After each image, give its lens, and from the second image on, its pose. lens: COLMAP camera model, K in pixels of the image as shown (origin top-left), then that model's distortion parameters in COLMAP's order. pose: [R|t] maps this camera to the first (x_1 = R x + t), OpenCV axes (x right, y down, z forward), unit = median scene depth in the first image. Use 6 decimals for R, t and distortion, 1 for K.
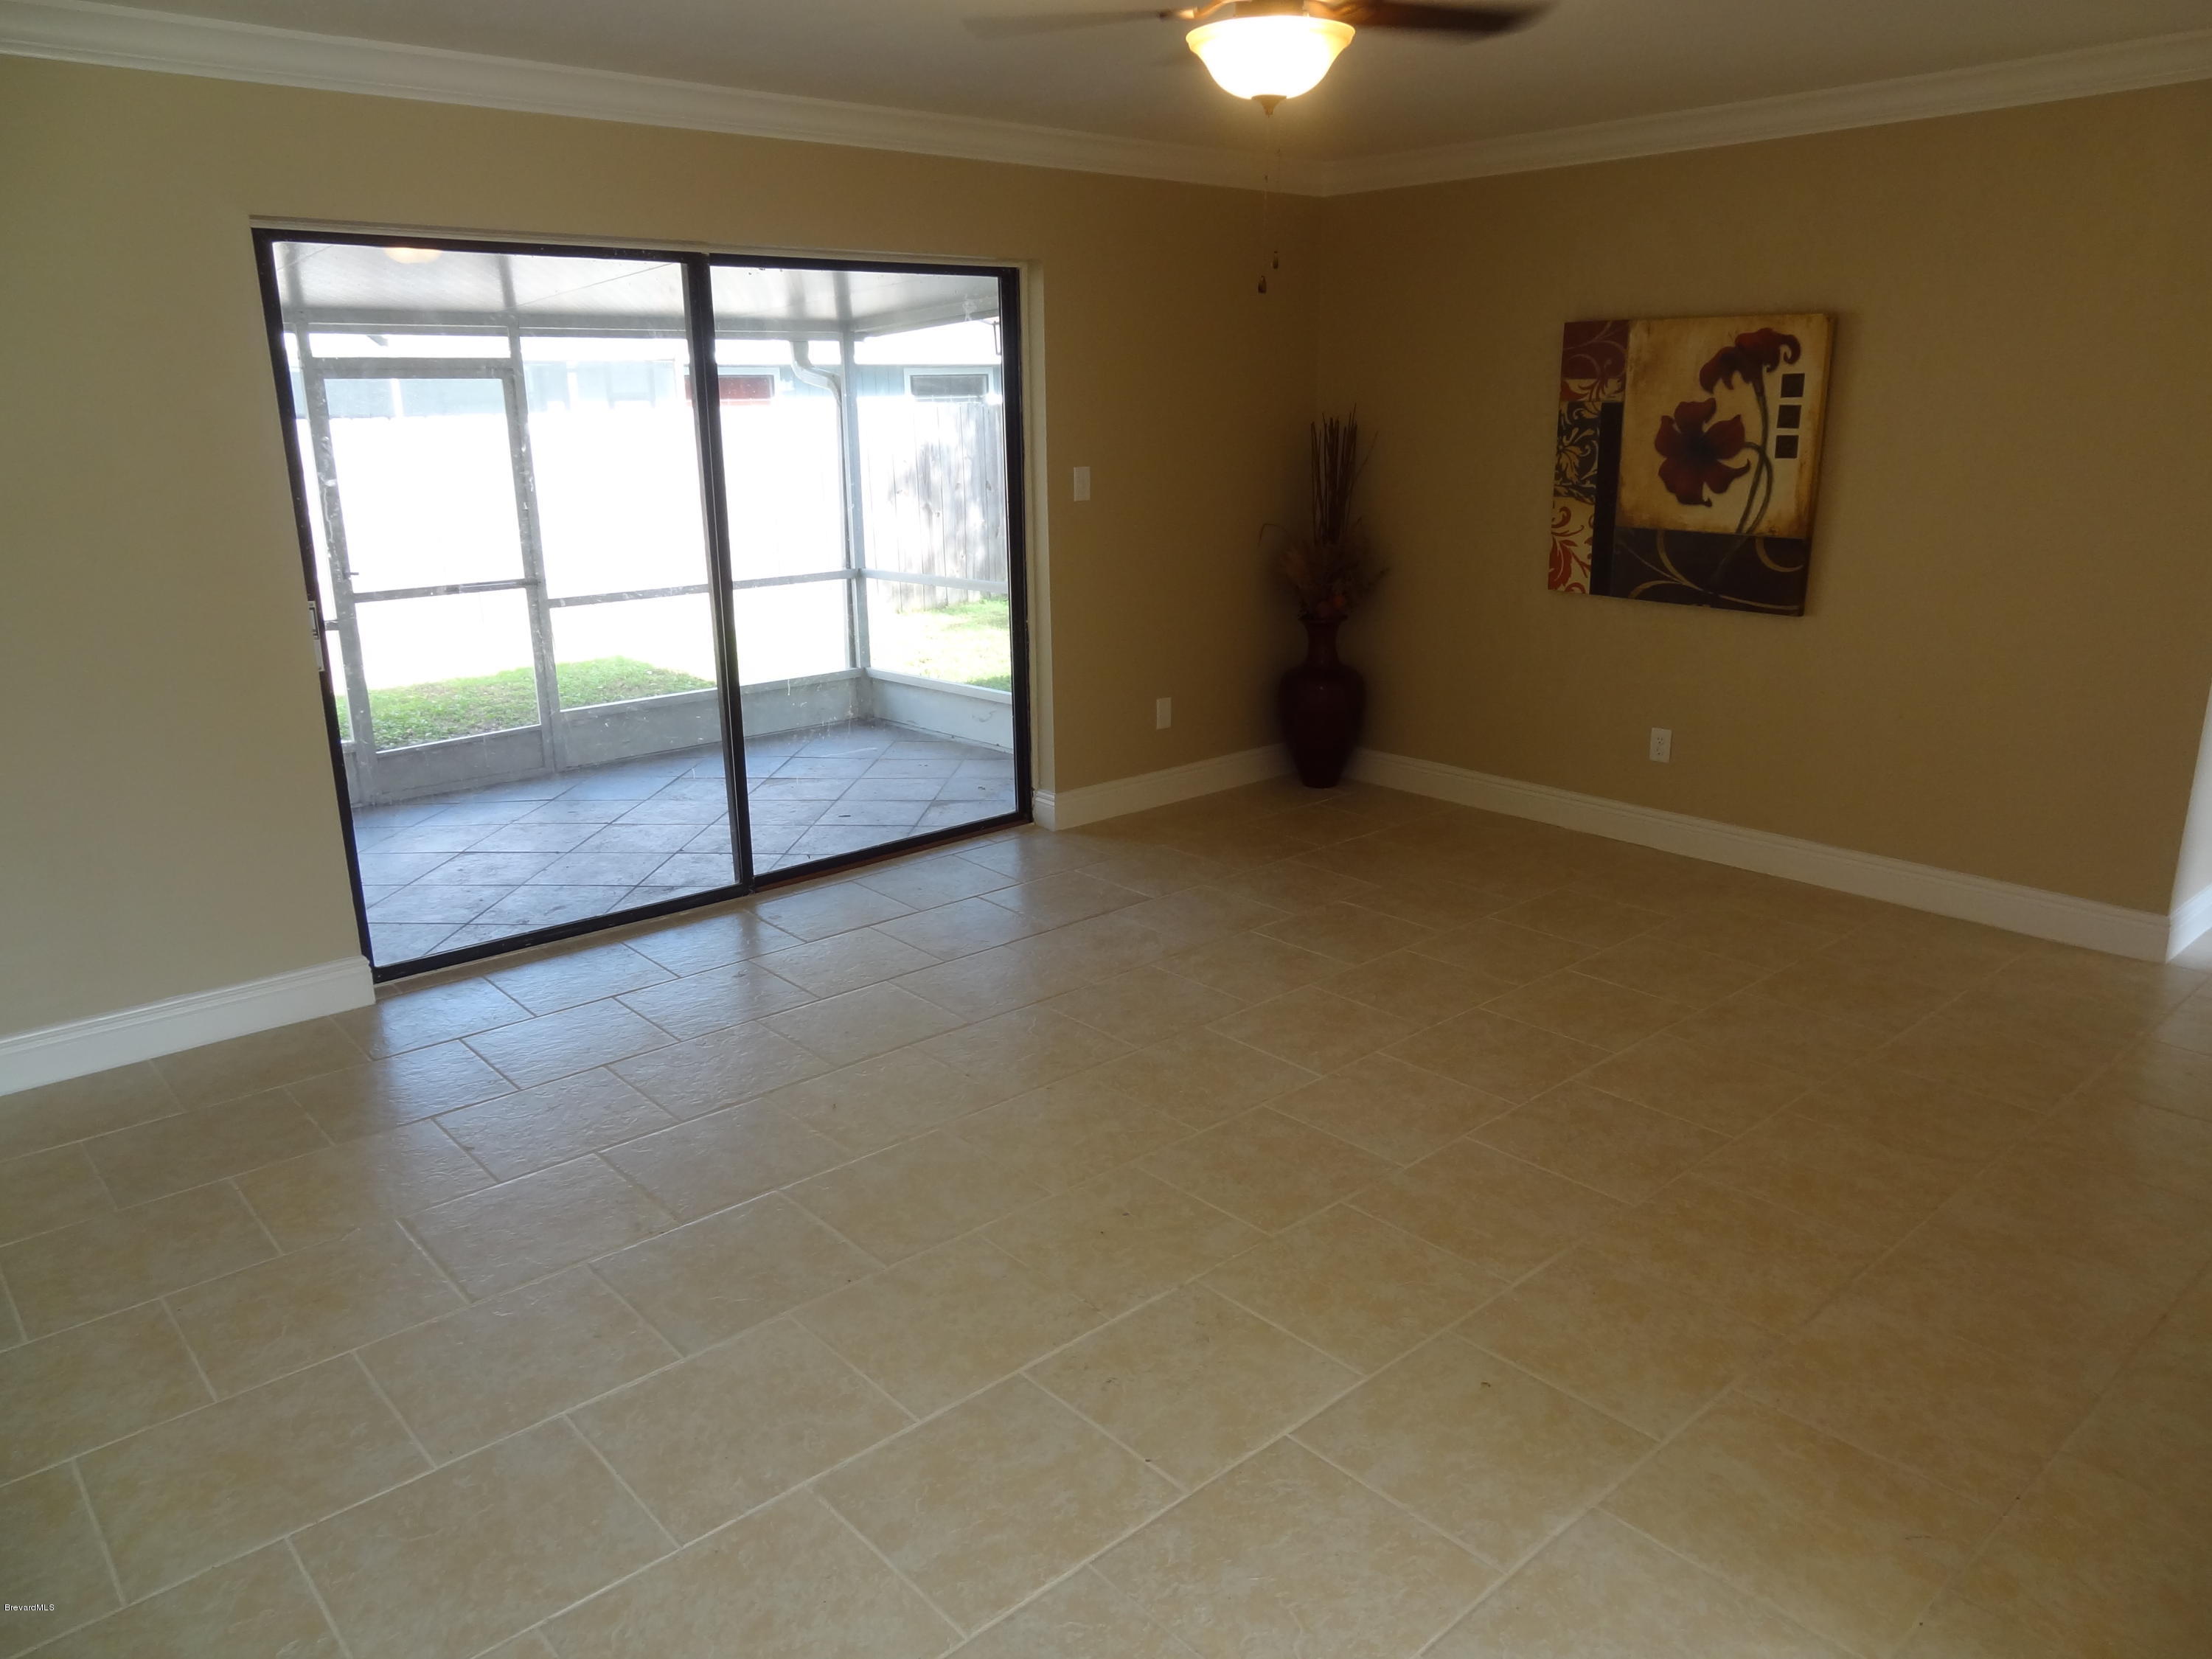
lens RADIAL K [[1547.8, 0, 1109.1], [0, 1547.8, 830.8], [0, 0, 1]] dist [-0.000204, 0.009128]
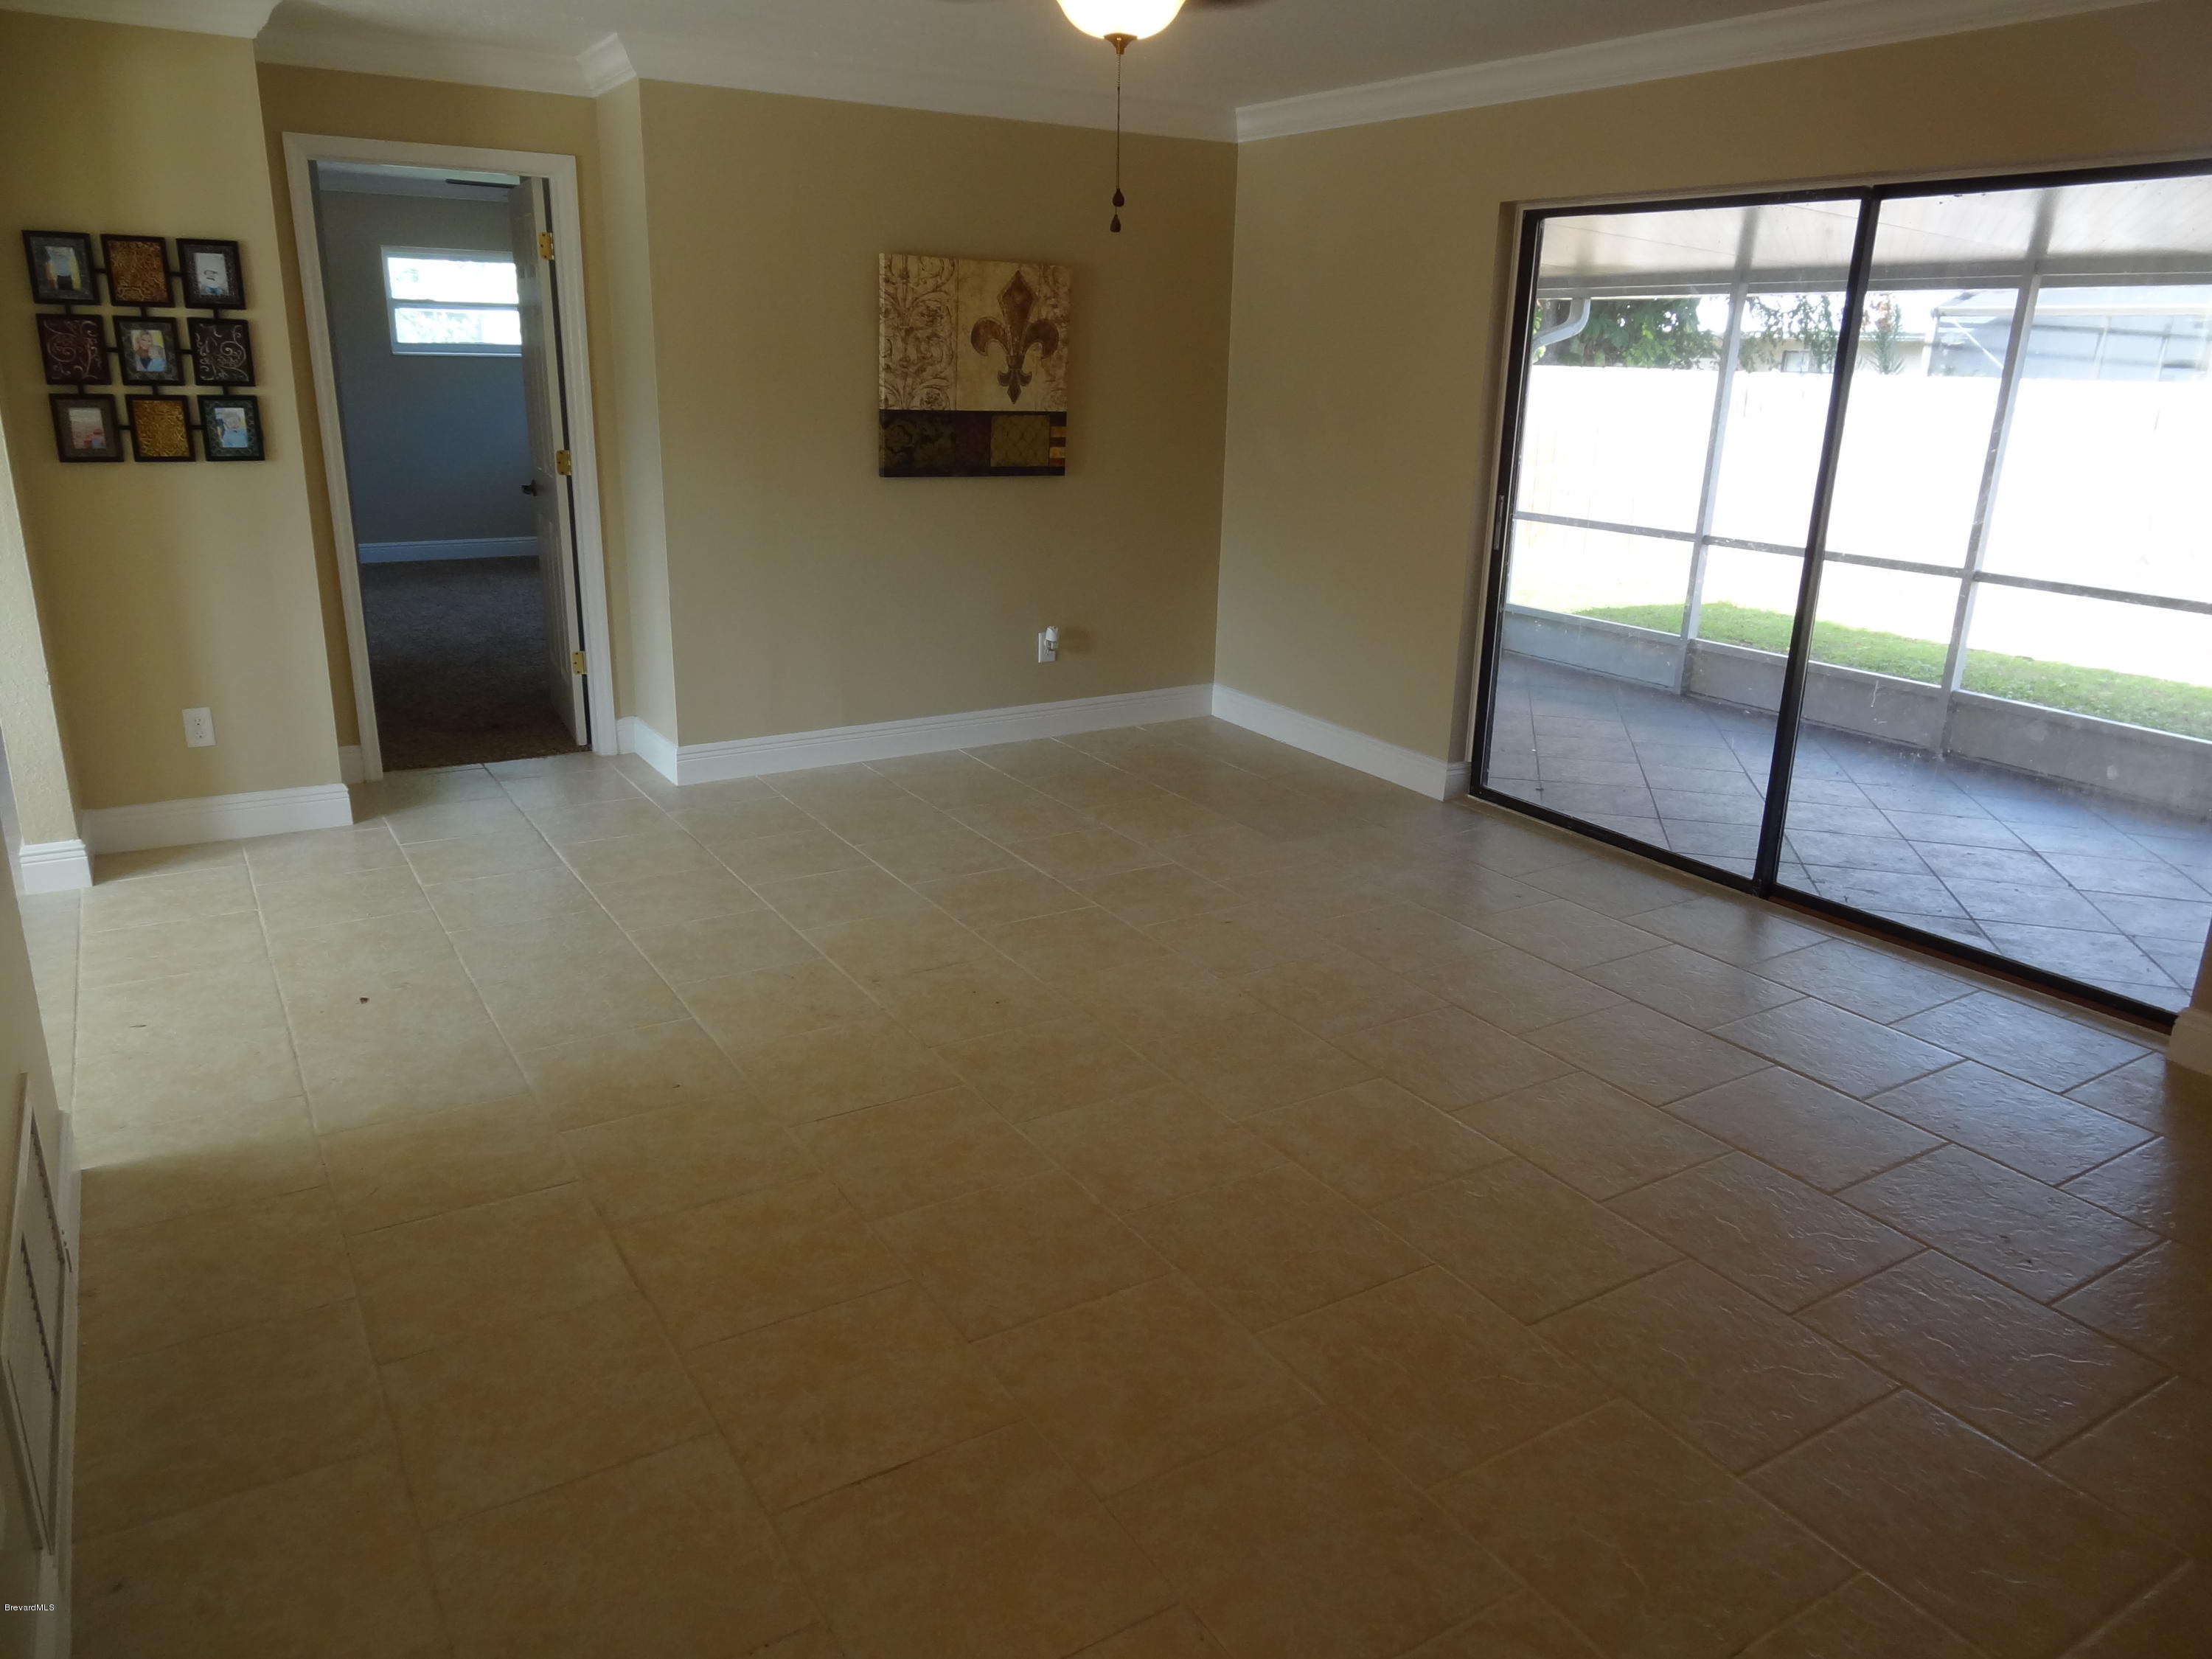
lens RADIAL K [[1547.8, 0, 1120.1], [0, 1547.8, 826.0], [0, 0, 1]] dist [-0.000204, 0.009128]
pose [[-0.170057, 0.306344, -0.936608, 0.741416], [-0.290351, 0.892682, 0.344695, -0.221718], [0.941688, 0.330563, -0.062860, 0.753436]]
